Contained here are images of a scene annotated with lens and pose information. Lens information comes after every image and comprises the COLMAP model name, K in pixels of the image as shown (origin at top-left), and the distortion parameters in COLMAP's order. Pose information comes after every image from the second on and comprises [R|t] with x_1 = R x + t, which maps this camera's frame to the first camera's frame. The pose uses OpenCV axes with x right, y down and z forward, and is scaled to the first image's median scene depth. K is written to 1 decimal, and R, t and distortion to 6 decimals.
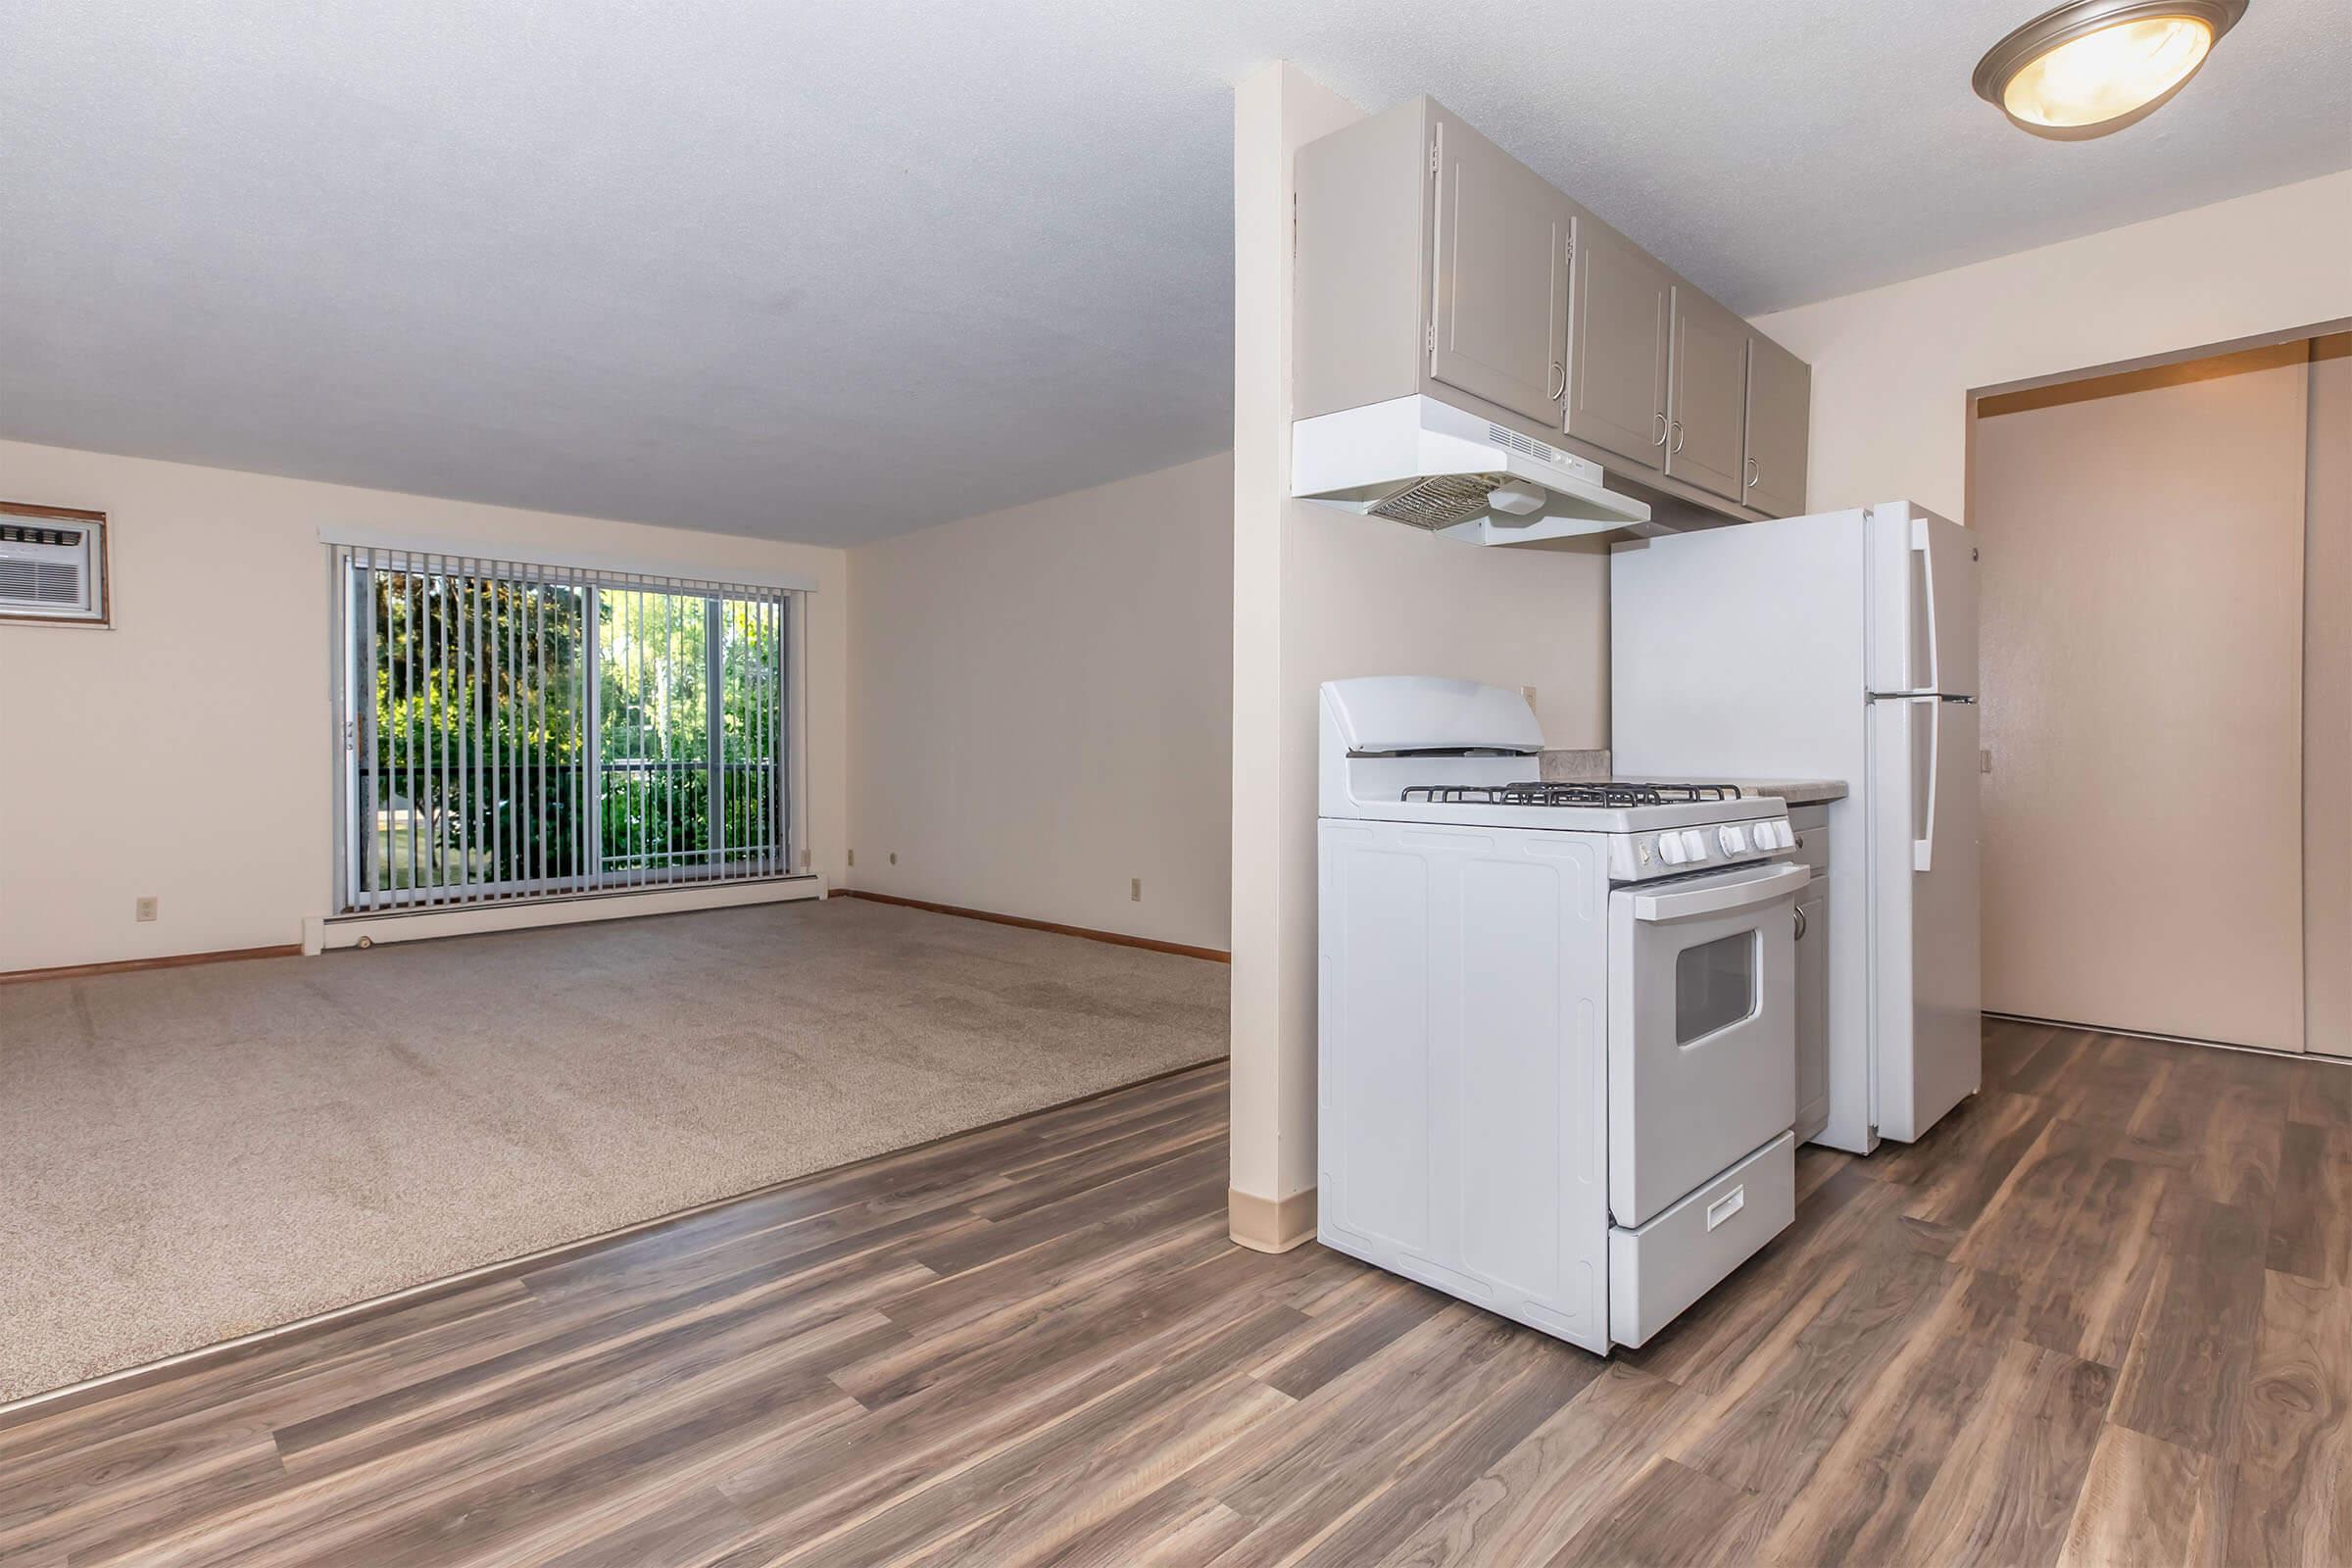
lens RADIAL K [[1165.2, 0, 1163.6], [0, 1165.2, 767.4], [0, 0, 1]] dist [0.006326, -0.003571]
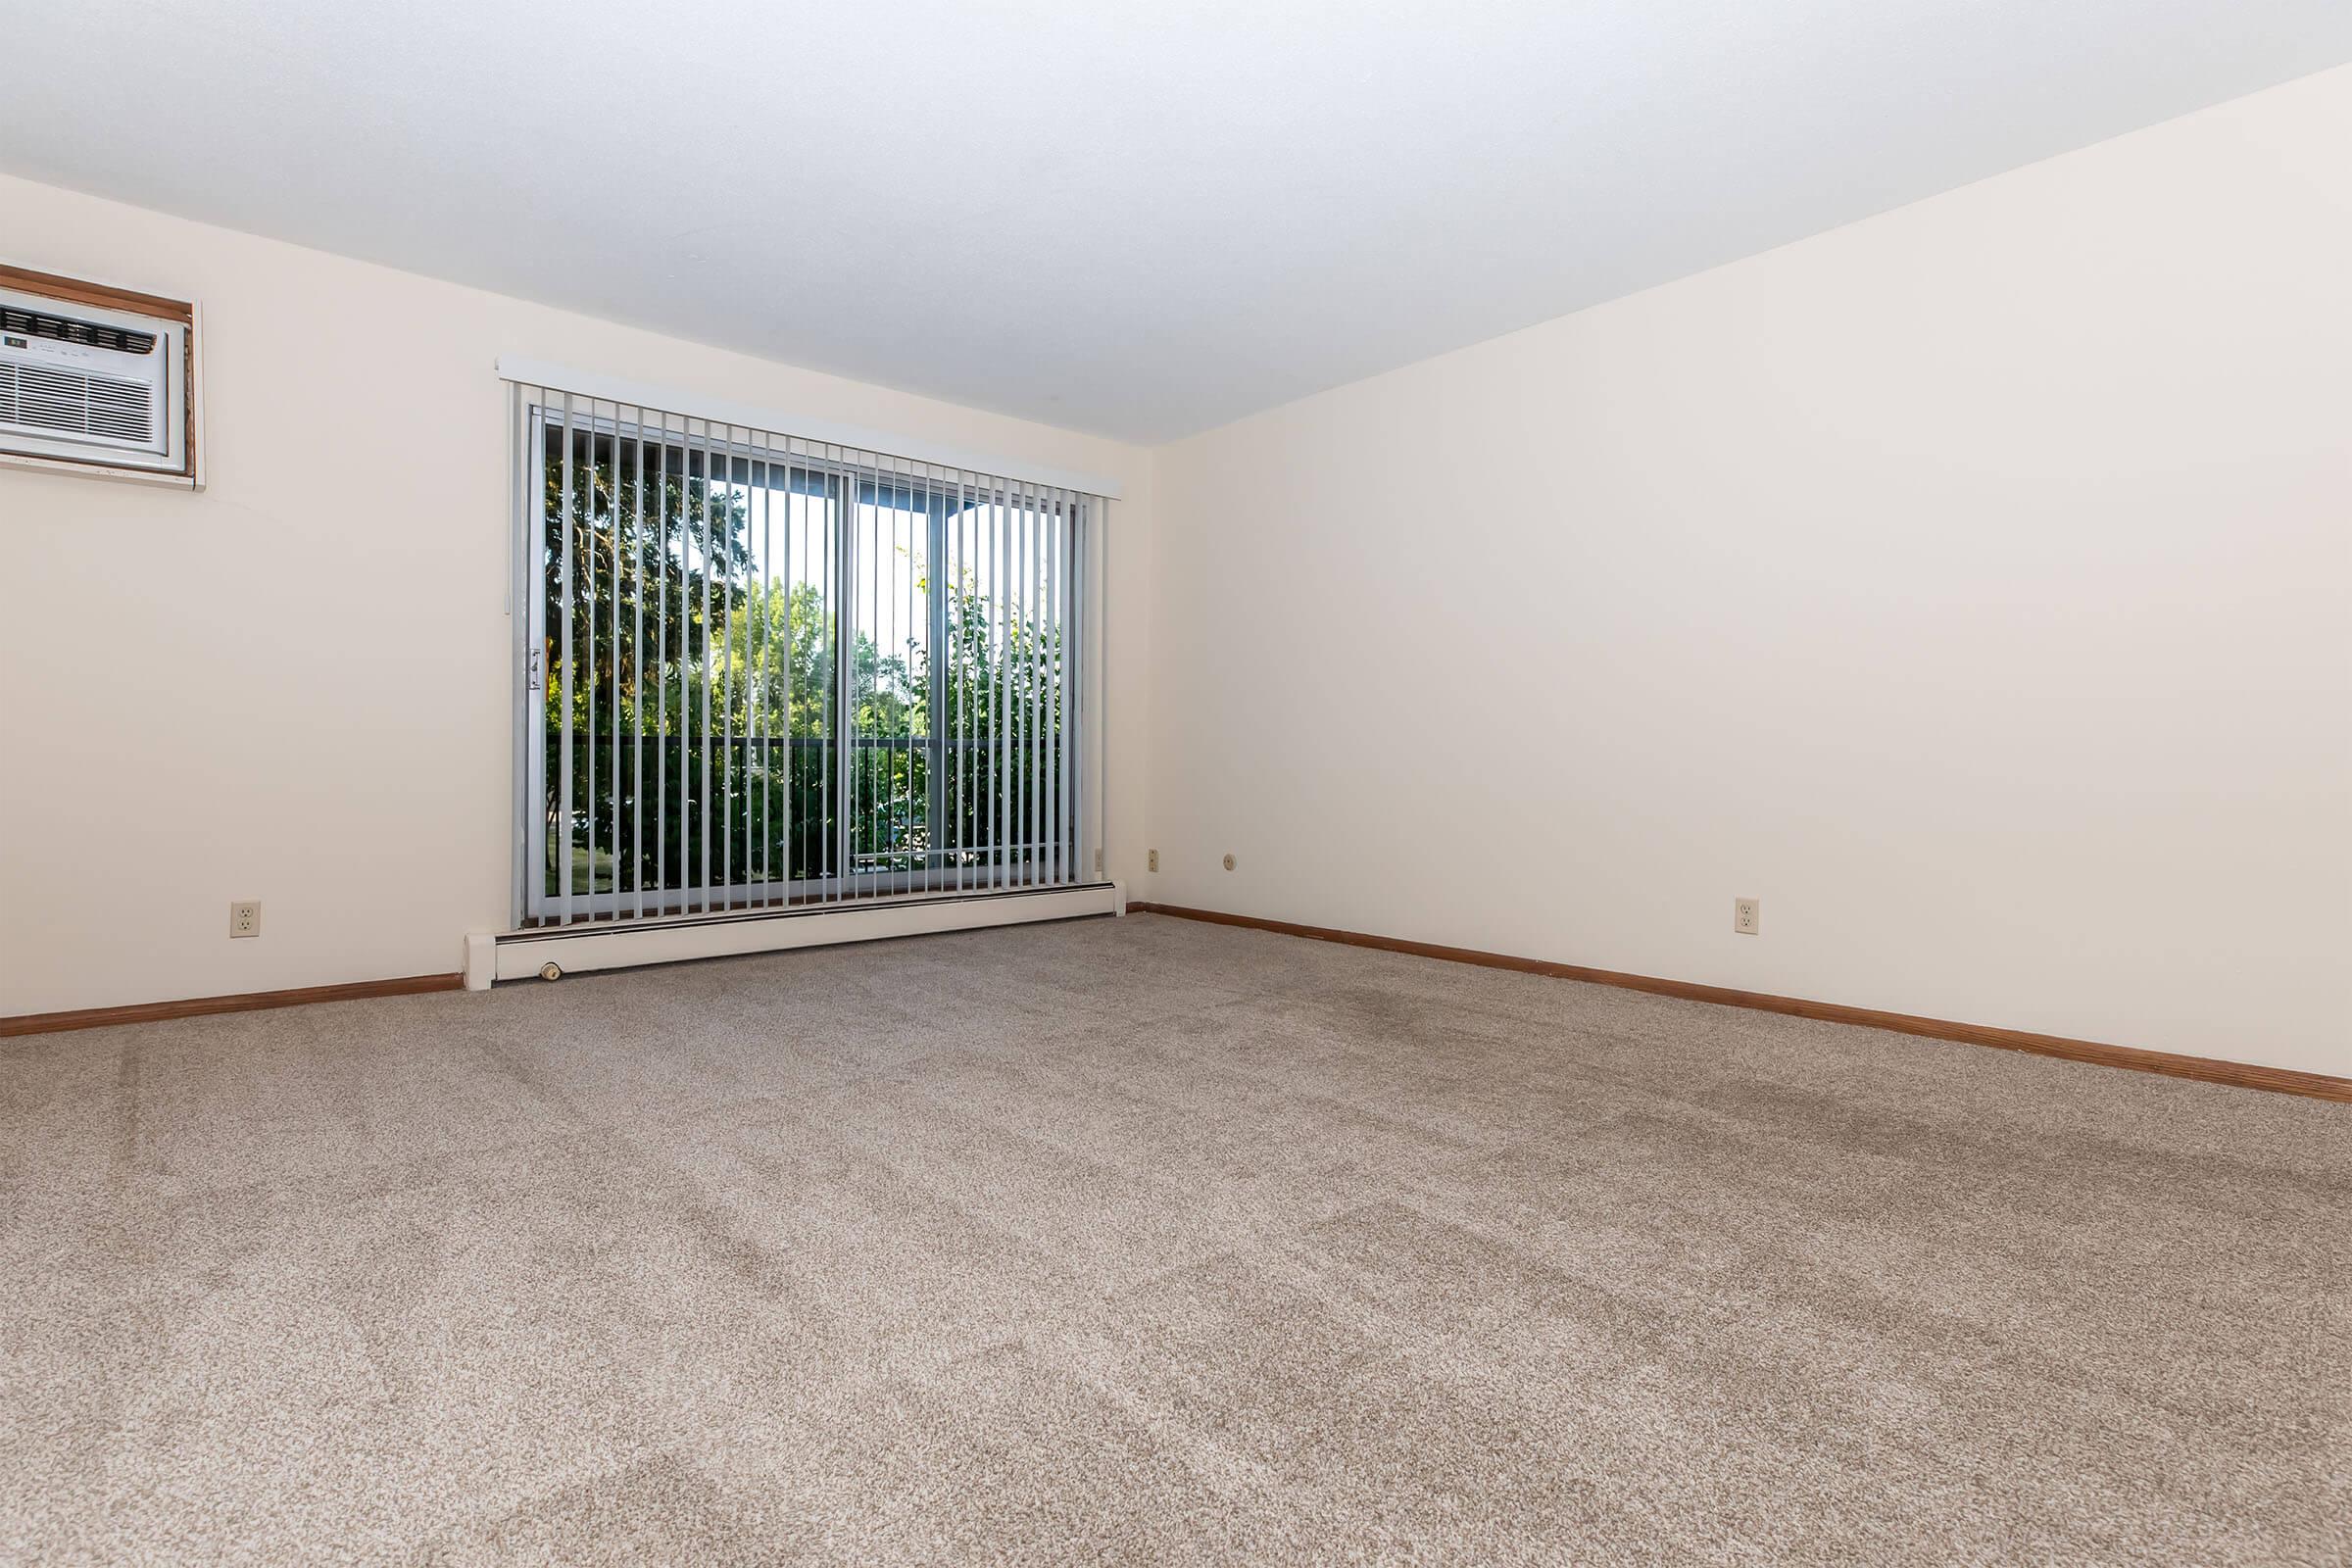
lens RADIAL K [[1165.2, 0, 1176.6], [0, 1165.2, 773.3], [0, 0, 1]] dist [0.006326, -0.003571]
pose [[0.998303, 0.010636, -0.057259, -0.327676], [-0.010908, 0.999931, -0.004439, 0.038516], [0.057207, 0.005056, 0.998350, 0.394117]]
